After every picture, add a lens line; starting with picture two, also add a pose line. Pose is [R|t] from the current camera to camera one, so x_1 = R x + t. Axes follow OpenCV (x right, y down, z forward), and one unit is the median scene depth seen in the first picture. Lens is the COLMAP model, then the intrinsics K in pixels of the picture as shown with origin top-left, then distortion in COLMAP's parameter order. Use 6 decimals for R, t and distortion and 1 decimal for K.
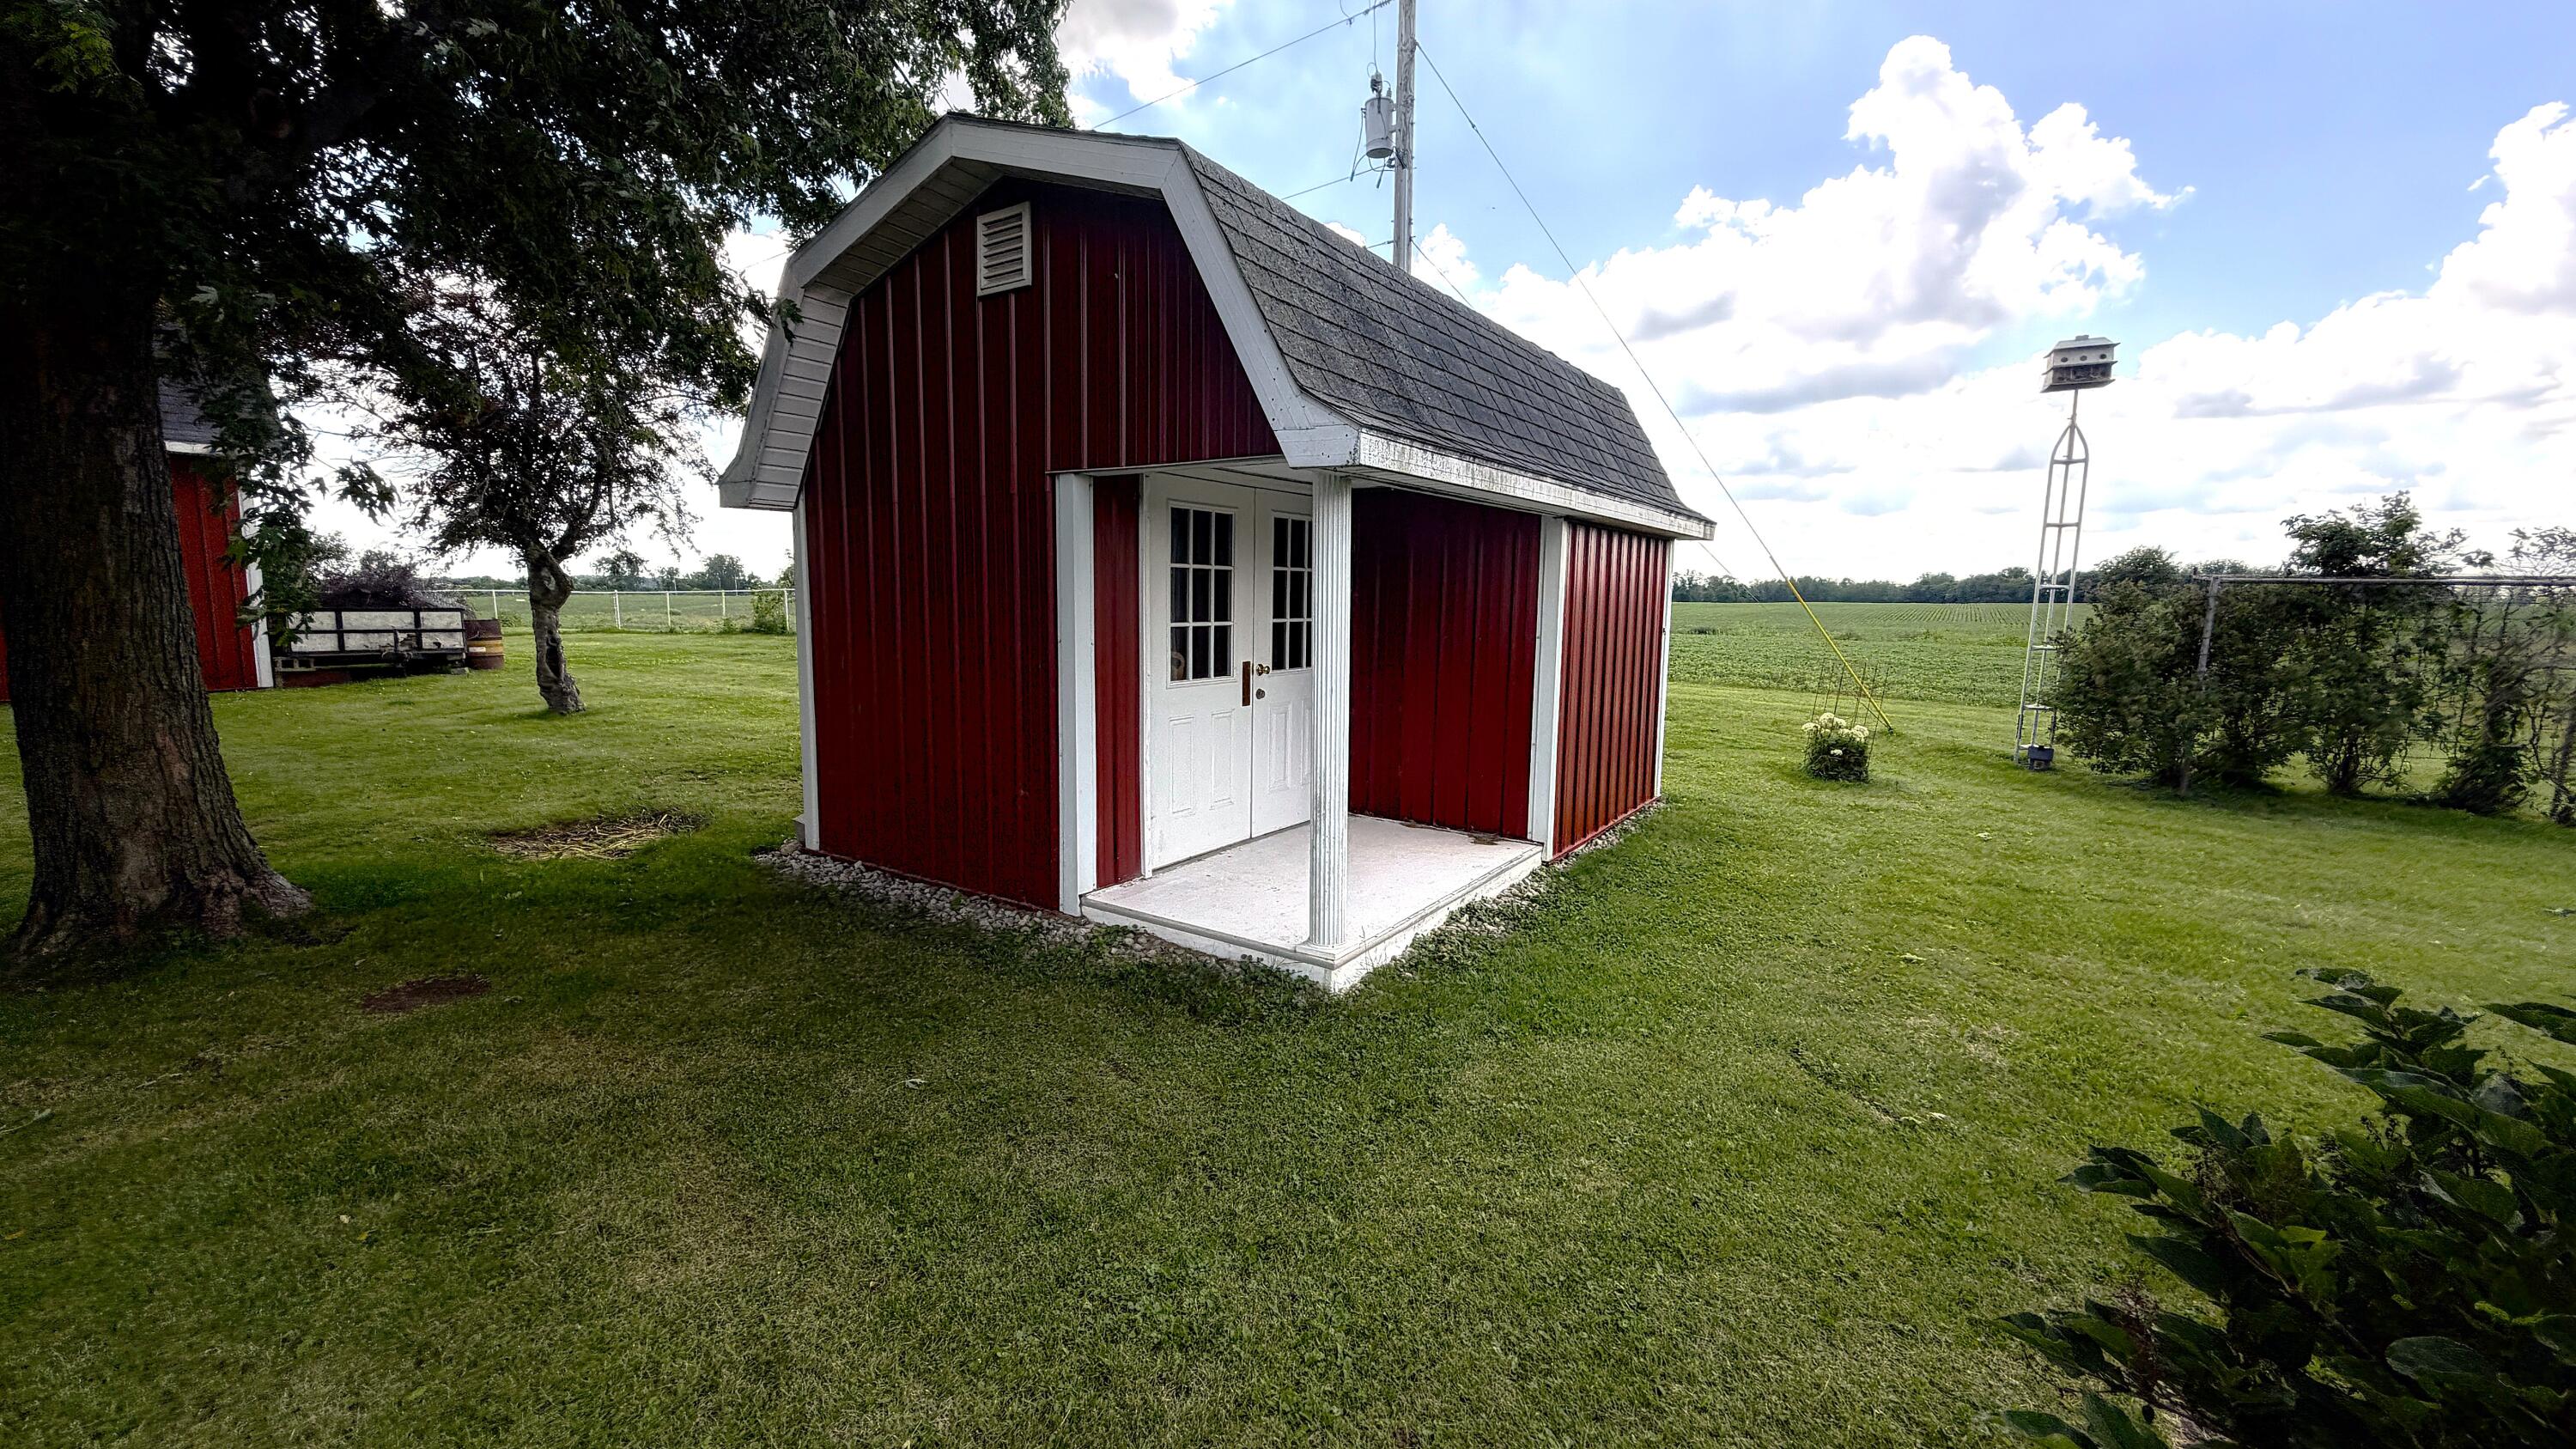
lens RADIAL K [[1027.9, 0, 1289.1], [0, 1027.9, 715.3], [0, 0, 1]] dist [0.004504, -0.001081]
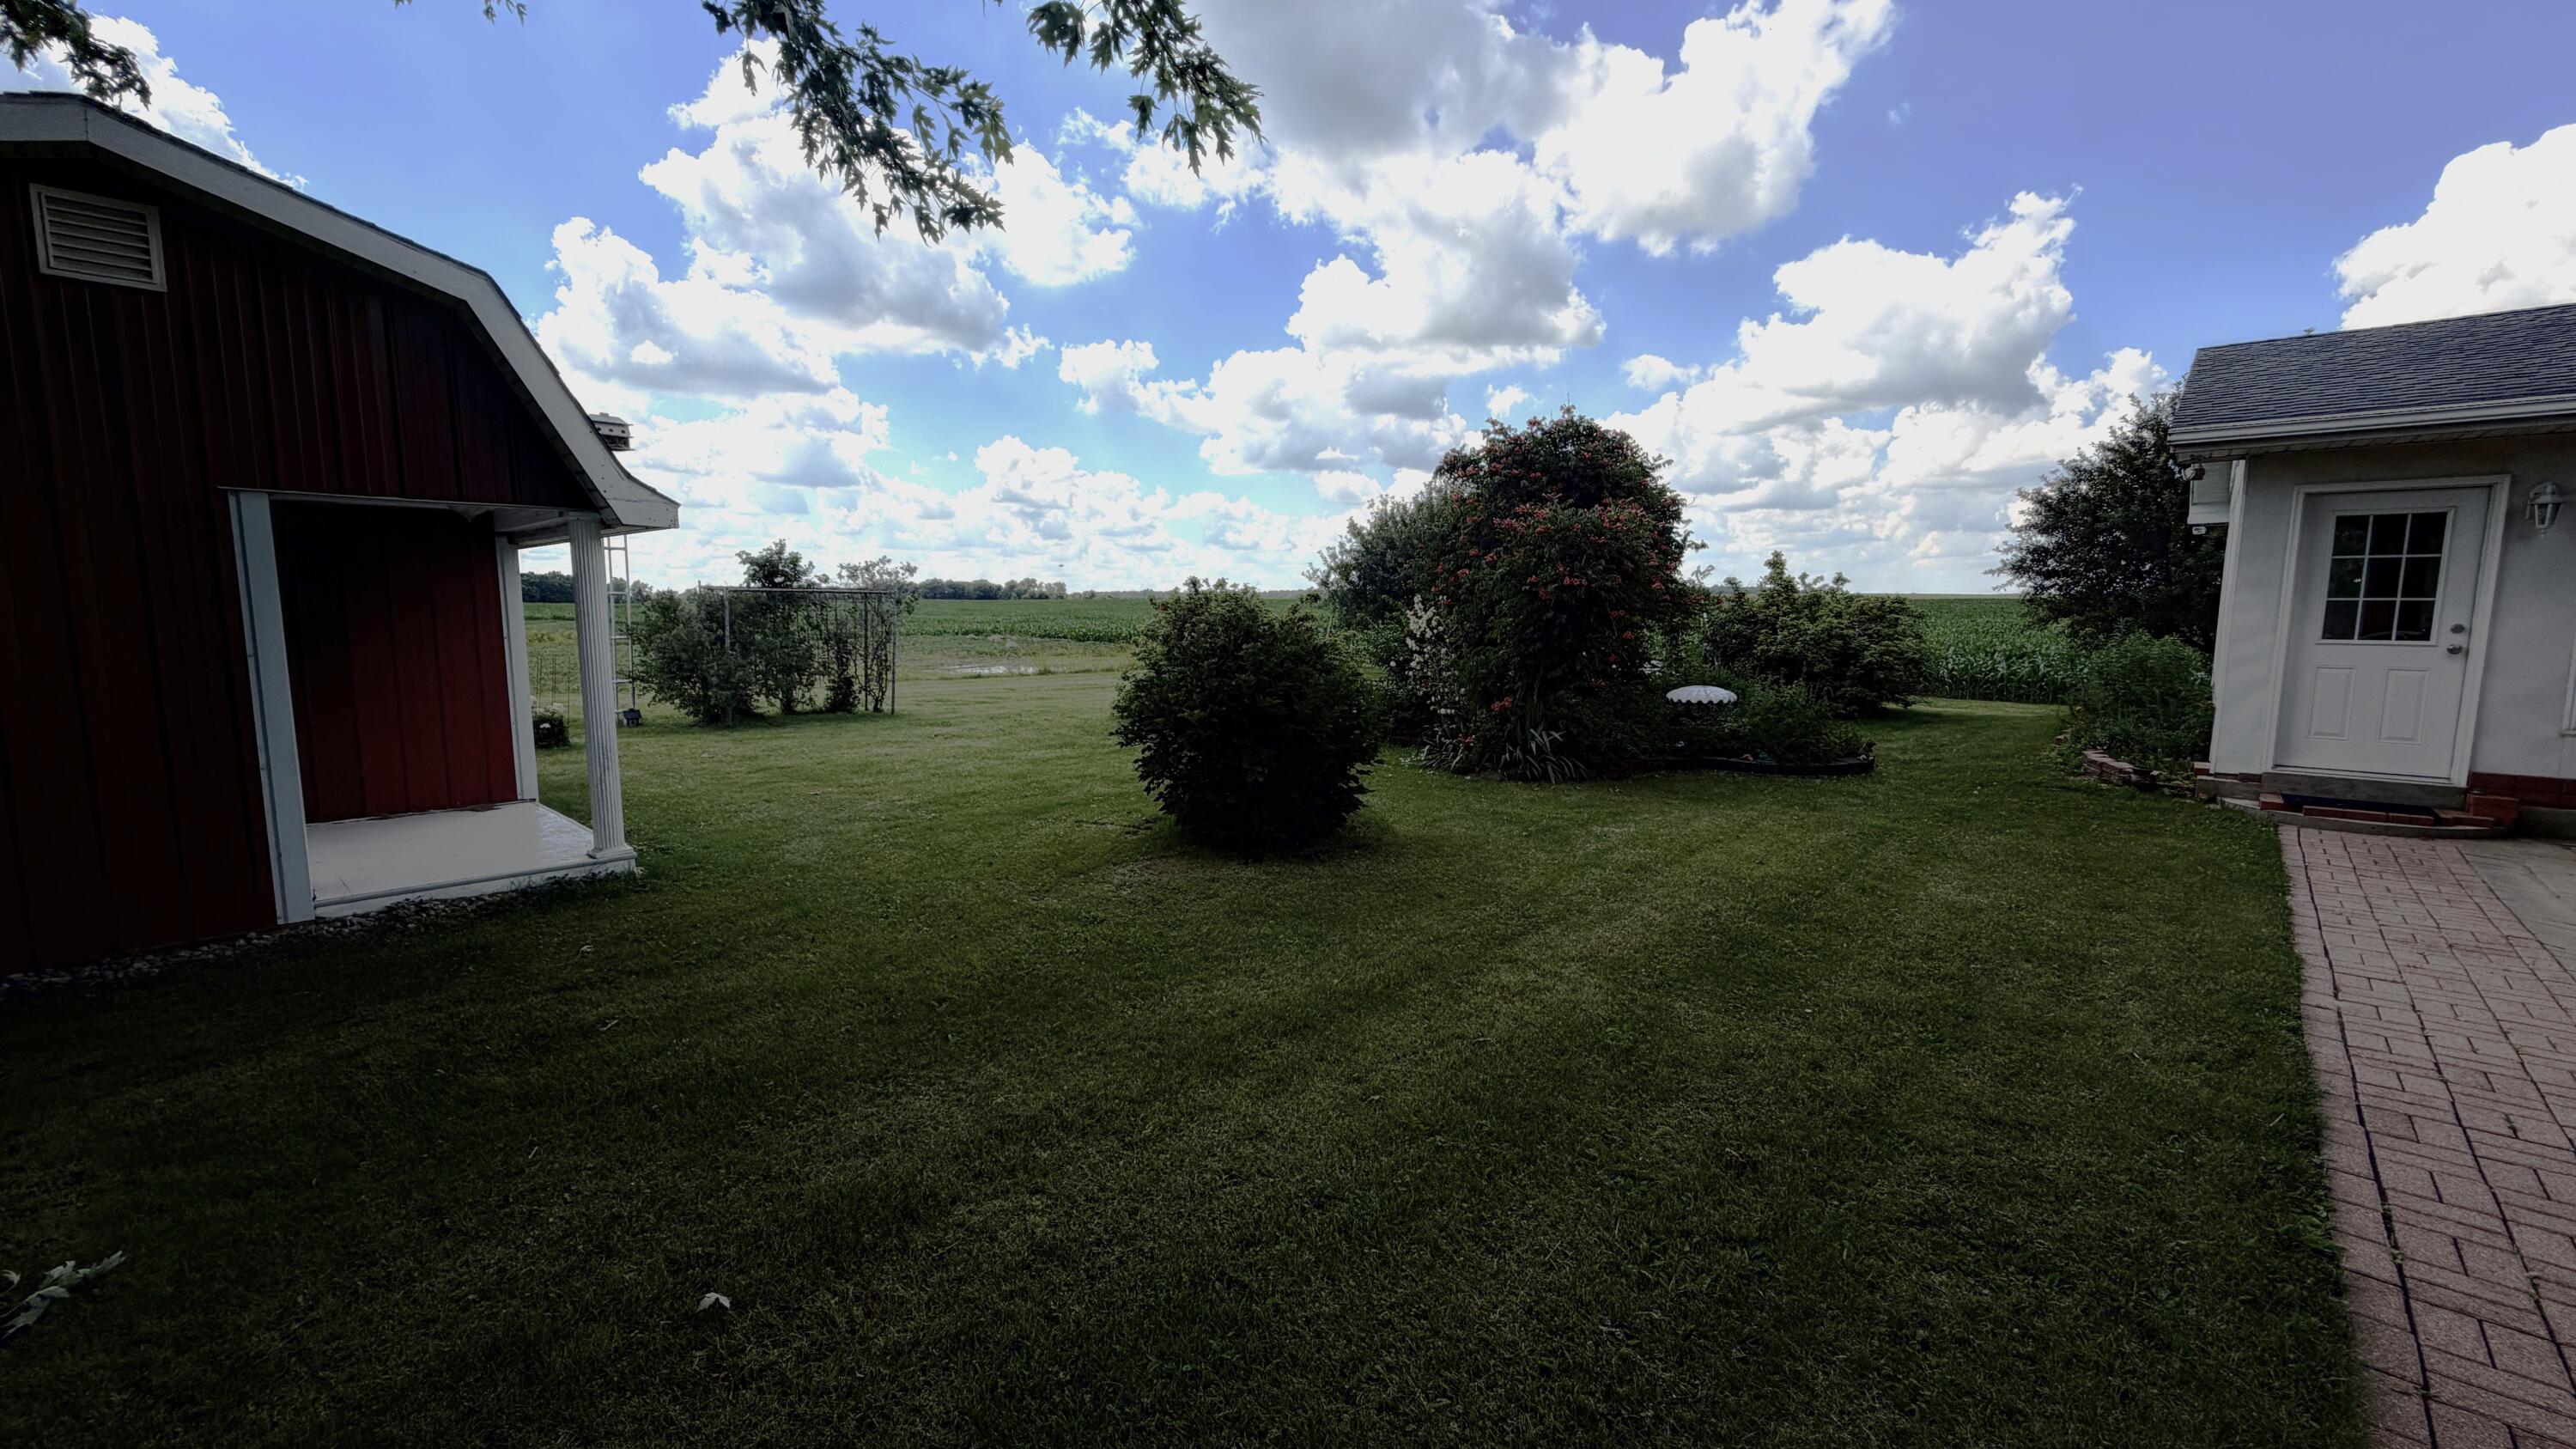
lens RADIAL K [[1027.9, 0, 1277.9], [0, 1027.9, 717.7], [0, 0, 1]] dist [0.004504, -0.001081]
pose [[0.145425, -0.123135, 0.981677, -1.066806], [0.122789, 0.986800, 0.105588, 0.004306], [-0.981720, 0.105184, 0.158625, -0.141738]]
